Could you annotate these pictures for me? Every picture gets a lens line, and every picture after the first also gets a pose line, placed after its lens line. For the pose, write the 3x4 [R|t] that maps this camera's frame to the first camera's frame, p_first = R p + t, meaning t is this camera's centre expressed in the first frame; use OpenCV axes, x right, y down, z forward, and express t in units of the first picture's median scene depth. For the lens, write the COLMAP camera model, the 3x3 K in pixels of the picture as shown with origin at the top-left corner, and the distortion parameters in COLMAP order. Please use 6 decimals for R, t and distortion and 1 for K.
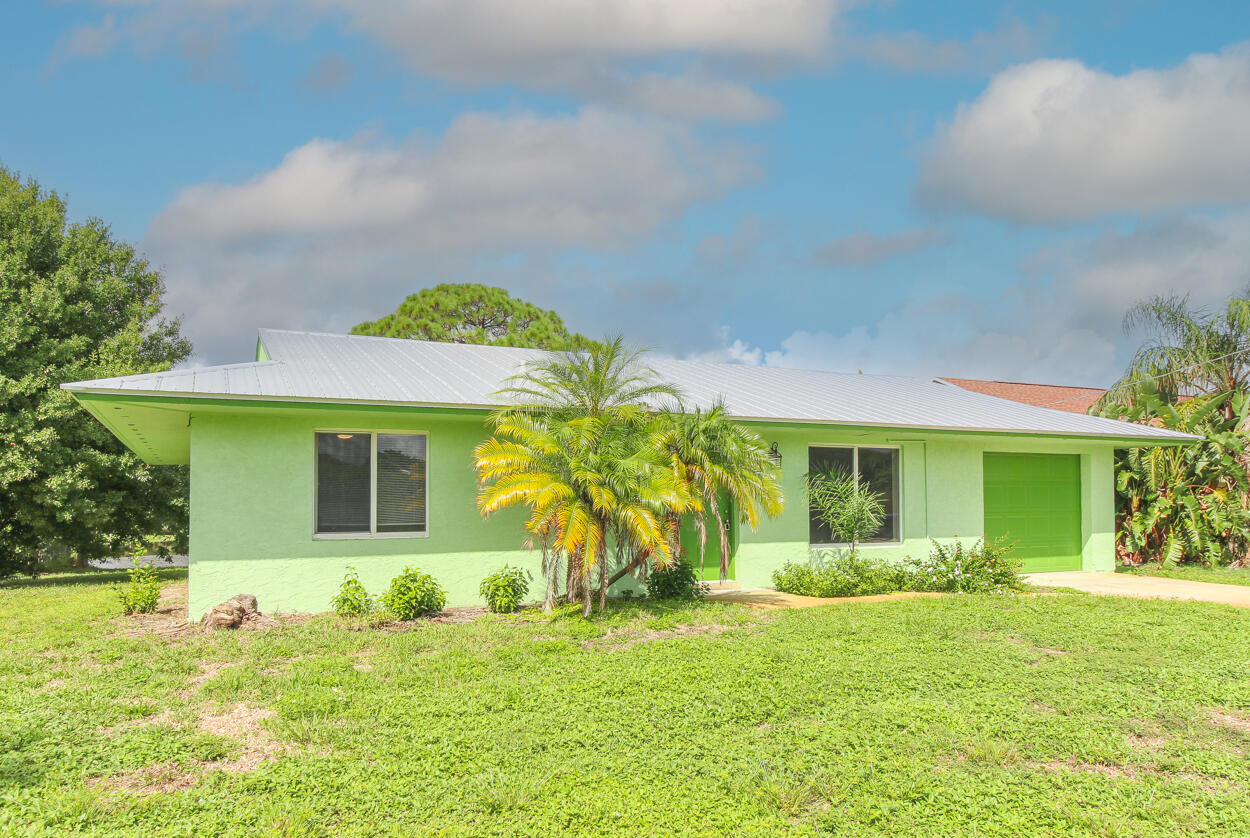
lens RADIAL K [[853.7, 0, 643.8], [0, 853.7, 514.3], [0, 0, 1]] dist [-0.005689, -0.009284]
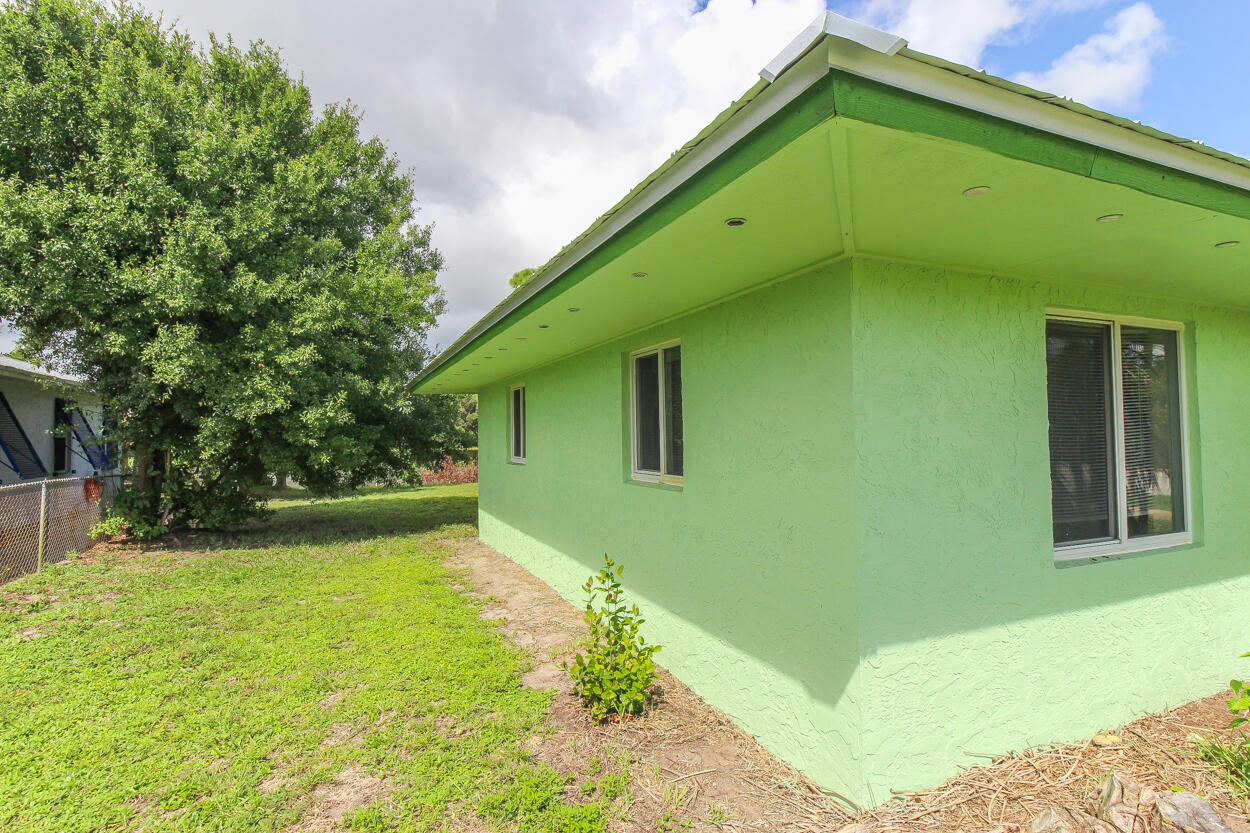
lens RADIAL K [[627.2, 0, 625.9], [0, 627.2, 411.5], [0, 0, 1]] dist [-0.000769, 0.000558]
pose [[0.999453, -0.000380, -0.033081, -0.391035], [-0.000658, 0.999508, -0.031357, -0.023714], [0.033076, 0.031362, 0.998961, 0.442269]]
